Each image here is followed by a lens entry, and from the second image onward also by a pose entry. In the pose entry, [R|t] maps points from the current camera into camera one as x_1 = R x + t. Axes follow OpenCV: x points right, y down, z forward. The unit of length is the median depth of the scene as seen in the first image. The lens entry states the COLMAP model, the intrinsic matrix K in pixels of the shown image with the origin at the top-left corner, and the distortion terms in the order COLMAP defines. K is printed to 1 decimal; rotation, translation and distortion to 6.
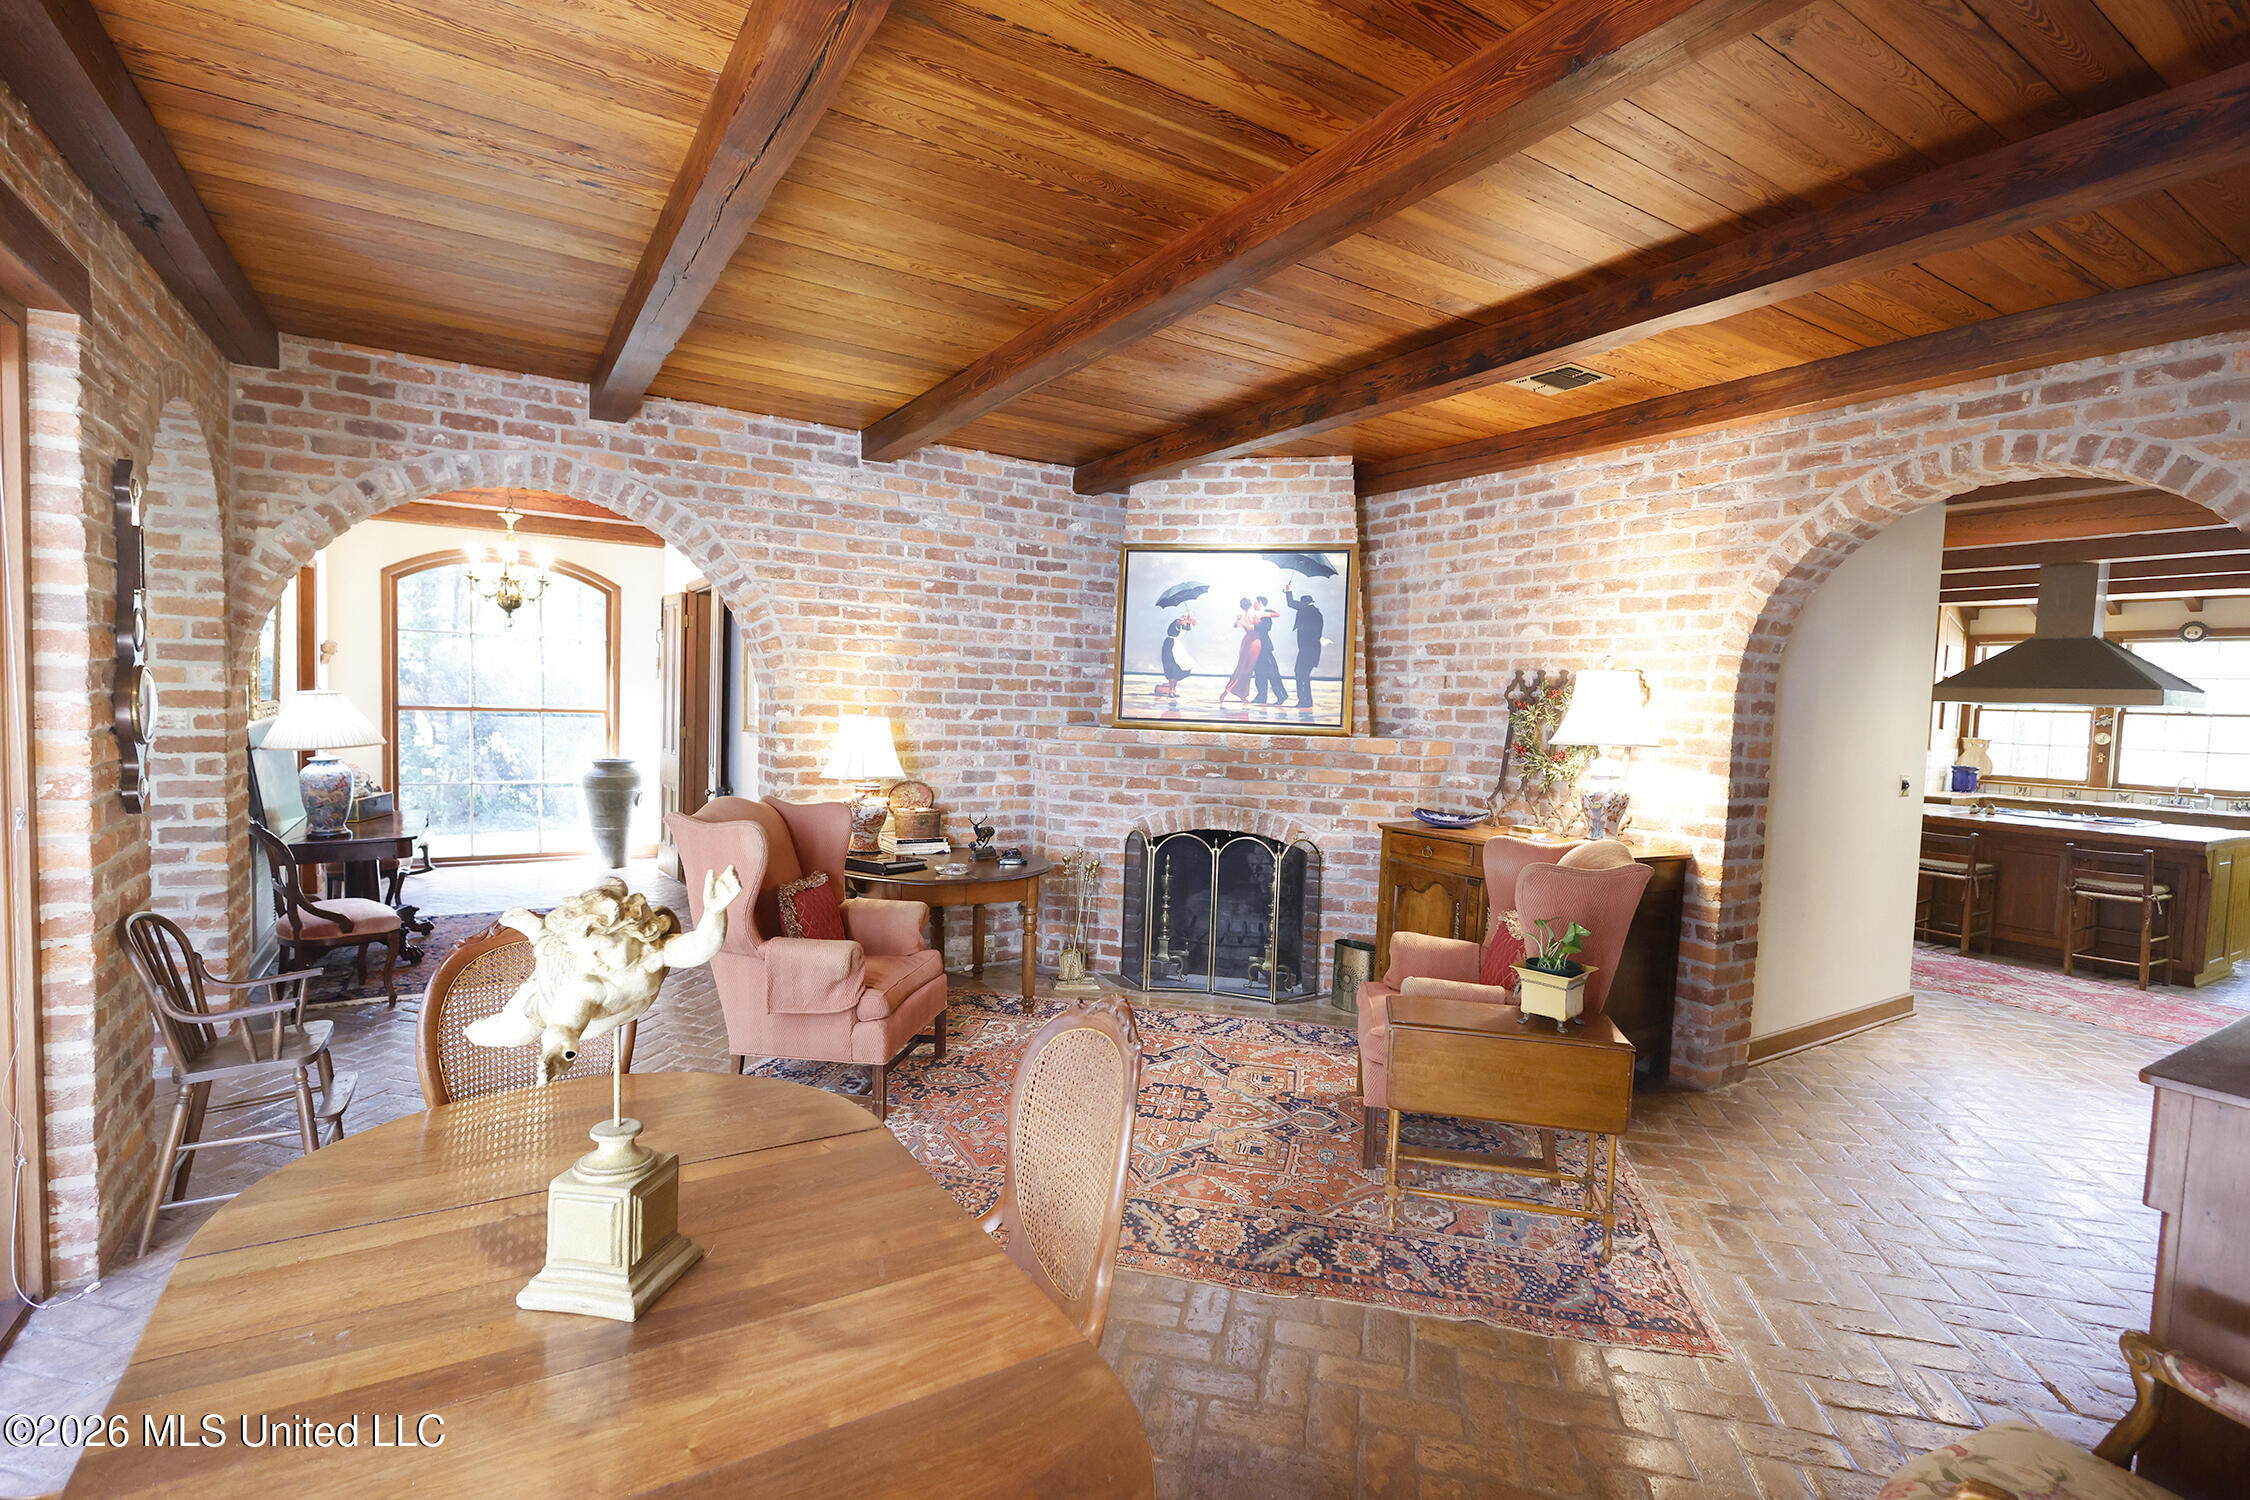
lens RADIAL K [[1058.4, 0, 1118.0], [0, 1058.4, 734.2], [0, 0, 1]] dist [-0.001456, -0.000069]
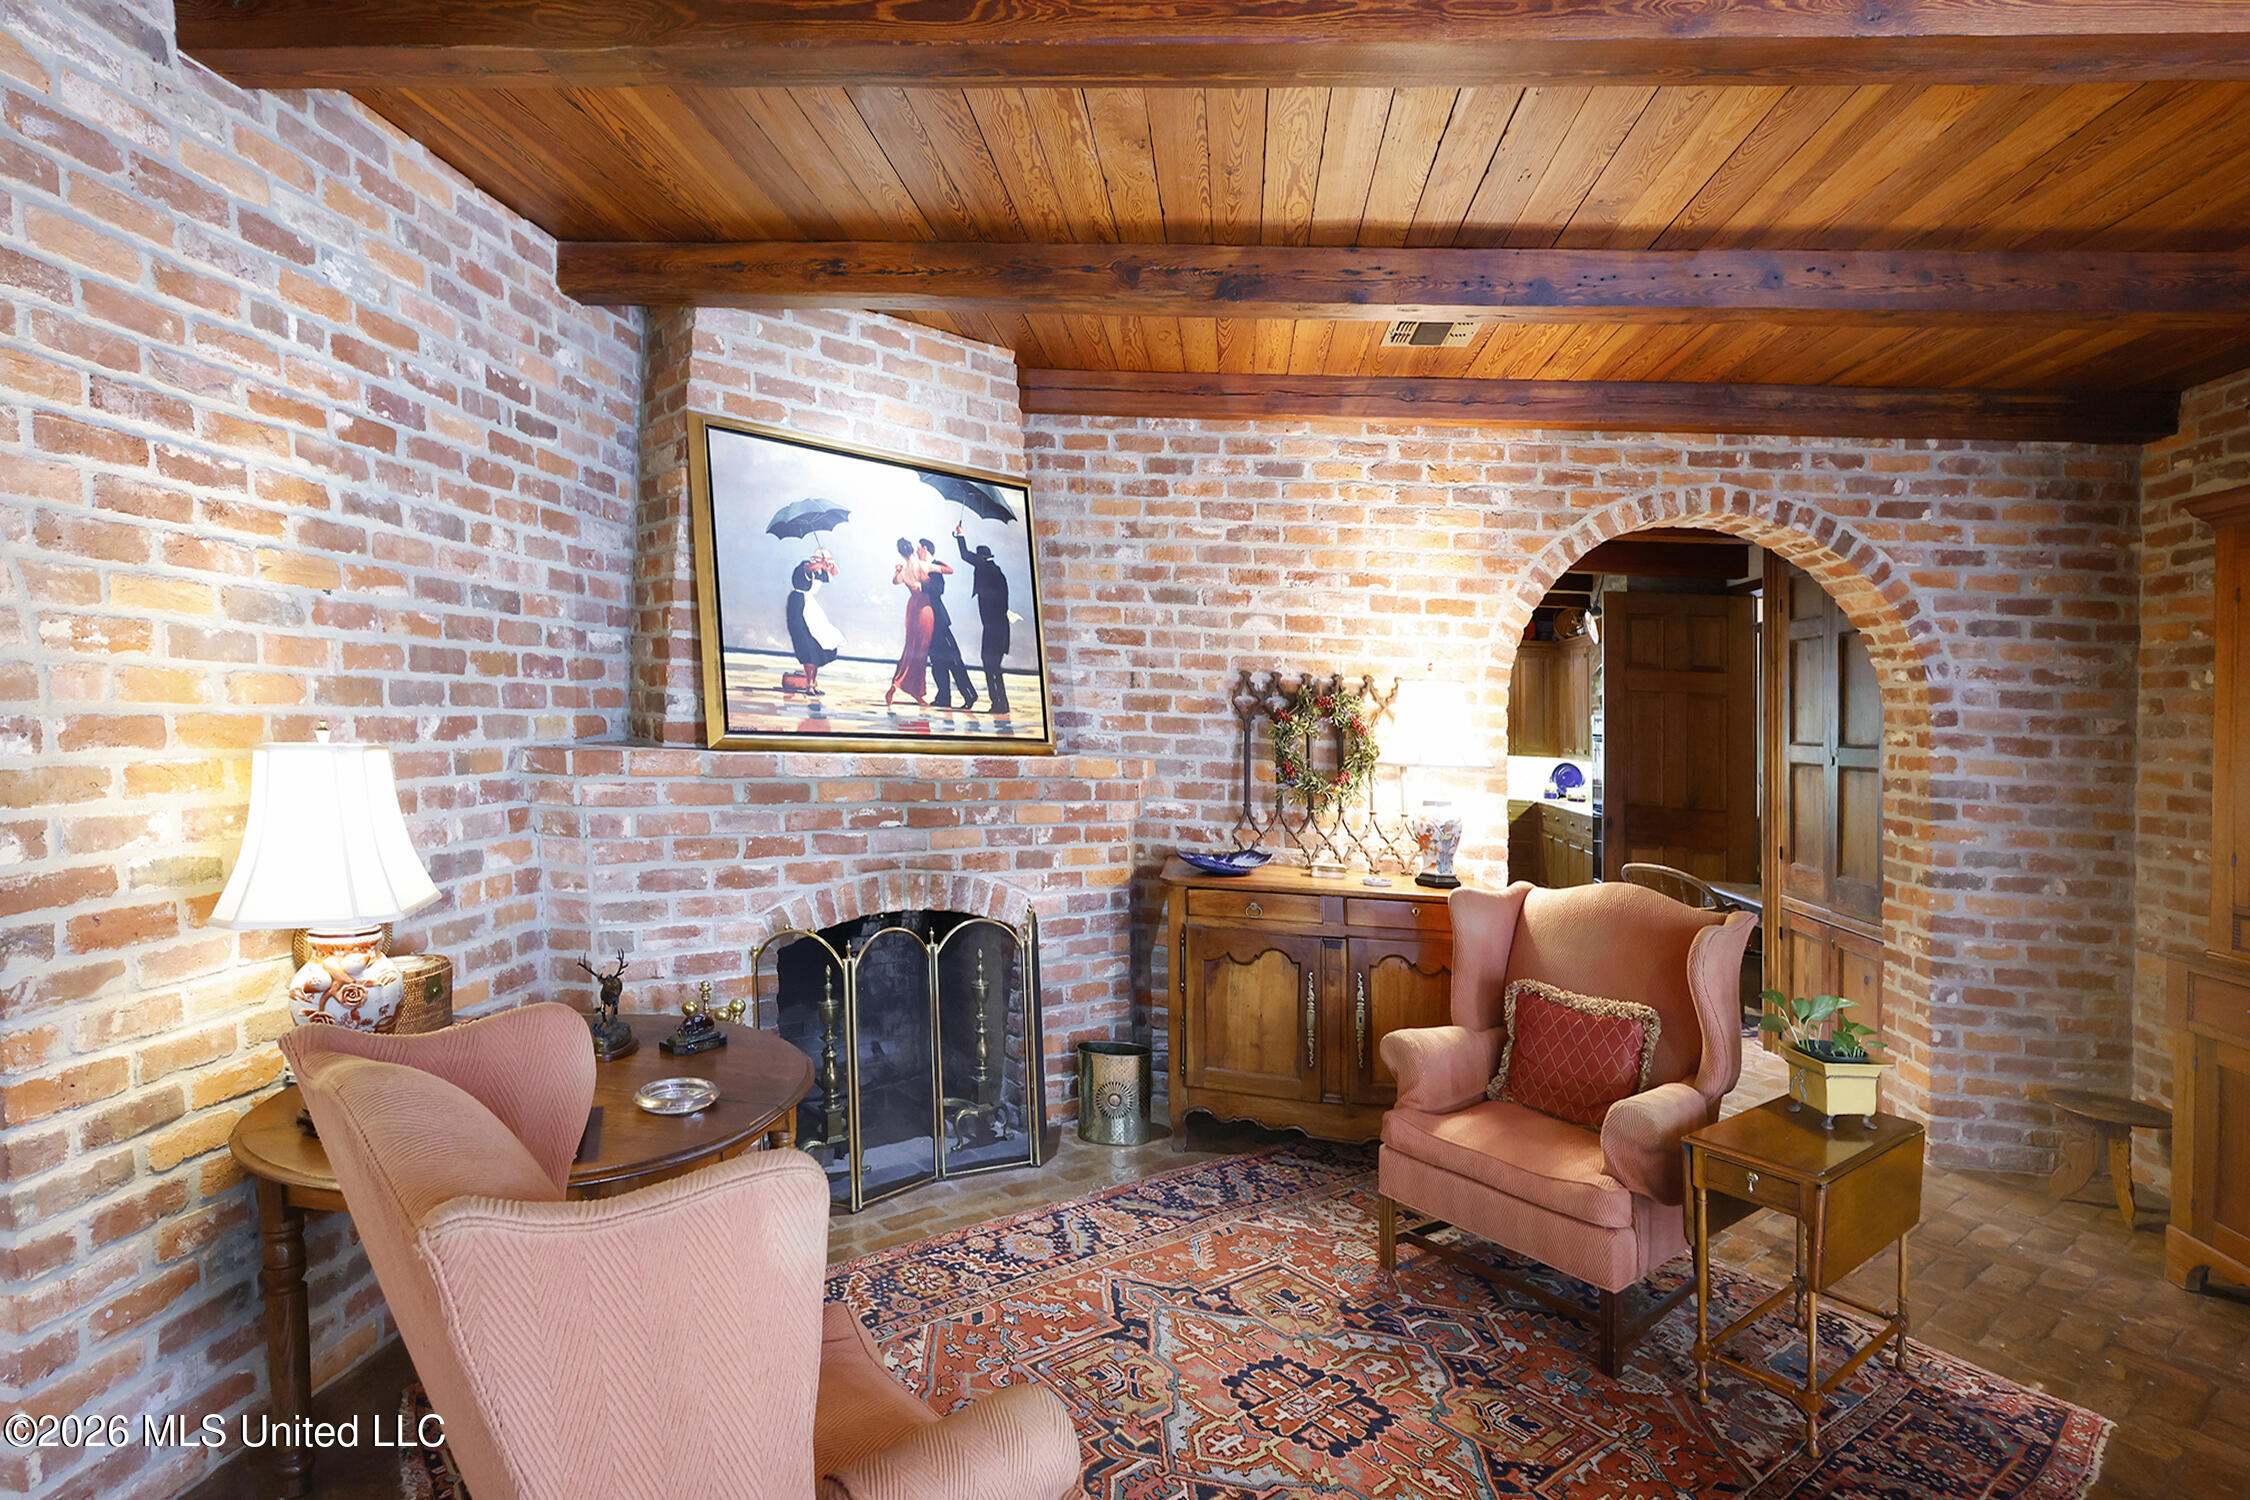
lens RADIAL K [[1175.7, 0, 1124.1], [0, 1175.7, 742.4], [0, 0, 1]] dist [-0.002026, -0.001853]
pose [[0.611496, -0.023269, 0.790905, -0.368663], [-0.003513, 0.999478, 0.032122, -0.031208], [-0.791240, -0.022421, 0.611095, 0.480939]]
